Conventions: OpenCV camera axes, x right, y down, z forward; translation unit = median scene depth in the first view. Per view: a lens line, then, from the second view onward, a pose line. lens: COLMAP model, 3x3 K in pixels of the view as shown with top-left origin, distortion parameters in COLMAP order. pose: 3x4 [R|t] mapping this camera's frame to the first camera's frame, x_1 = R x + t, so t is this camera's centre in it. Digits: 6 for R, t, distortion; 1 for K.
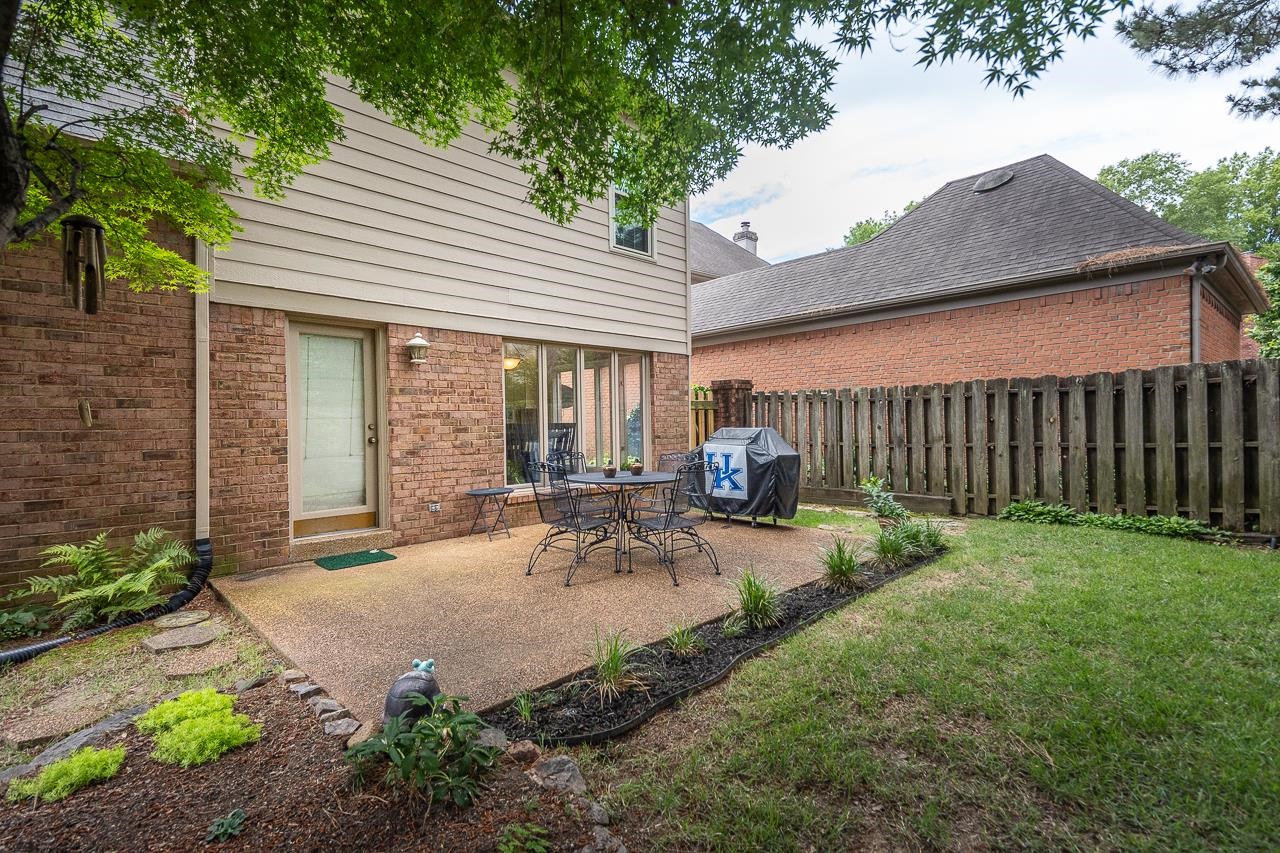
lens RADIAL K [[595.9, 0, 643.5], [0, 595.9, 431.6], [0, 0, 1]] dist [0.003037, 0.000509]
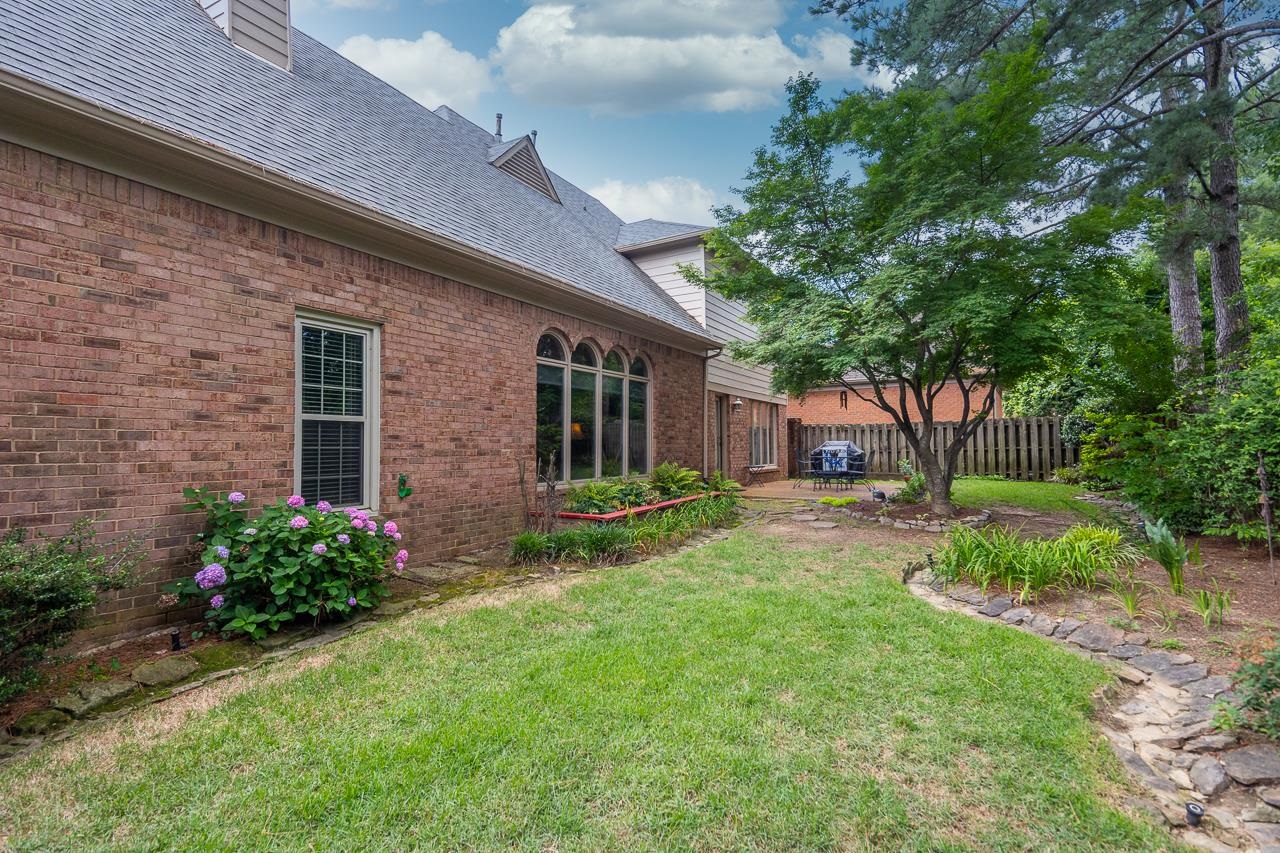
lens RADIAL K [[595.9, 0, 643.5], [0, 595.9, 431.6], [0, 0, 1]] dist [0.003037, 0.000509]
pose [[0.965702, 0.014923, 0.259223, -1.298096], [-0.002534, 0.998841, -0.048062, 0.078631], [-0.259640, 0.045757, 0.964621, -1.149177]]
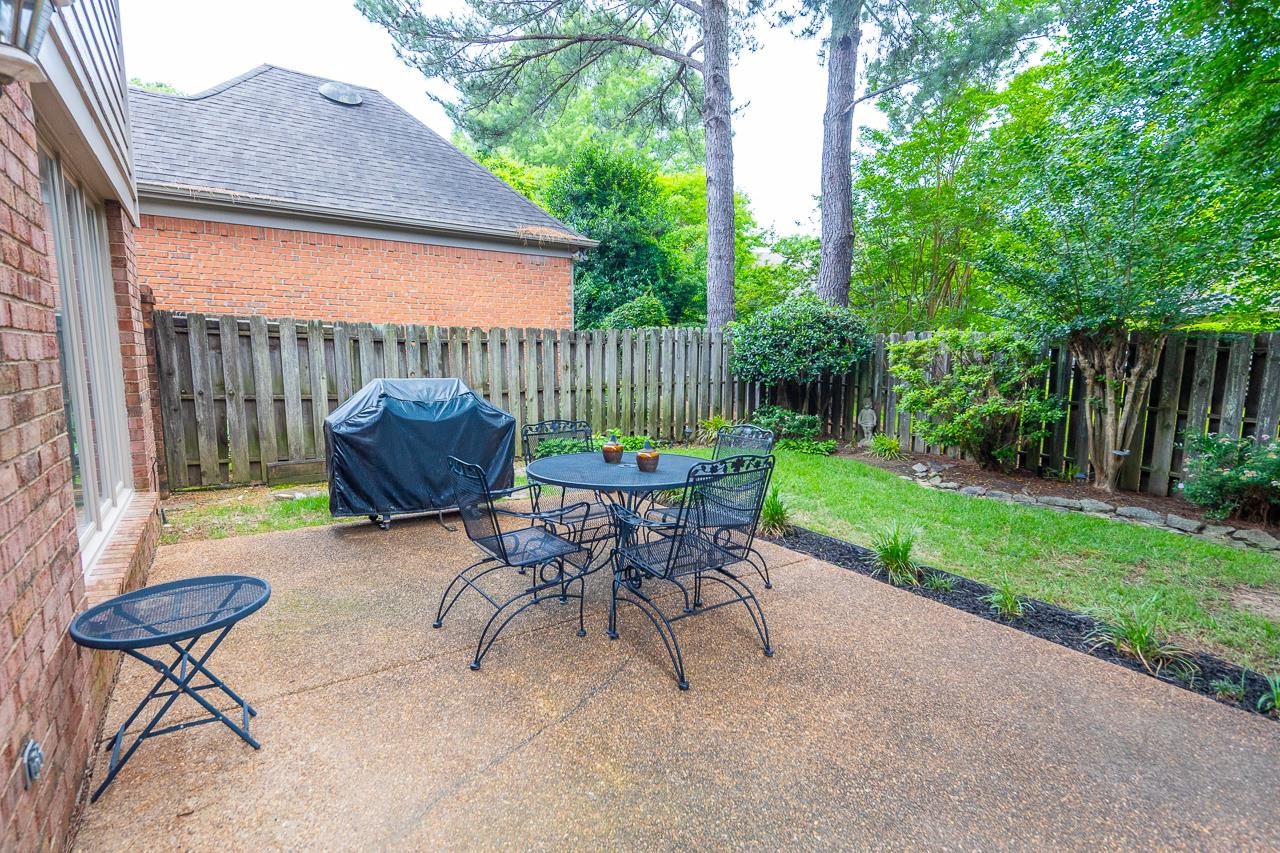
lens RADIAL K [[595.9, 0, 643.5], [0, 595.9, 431.6], [0, 0, 1]] dist [0.003037, 0.000509]
pose [[0.143028, -0.106518, 0.983970, -0.513280], [0.004908, 0.994256, 0.106918, -0.019935], [-0.989706, -0.010462, 0.142729, 0.755265]]
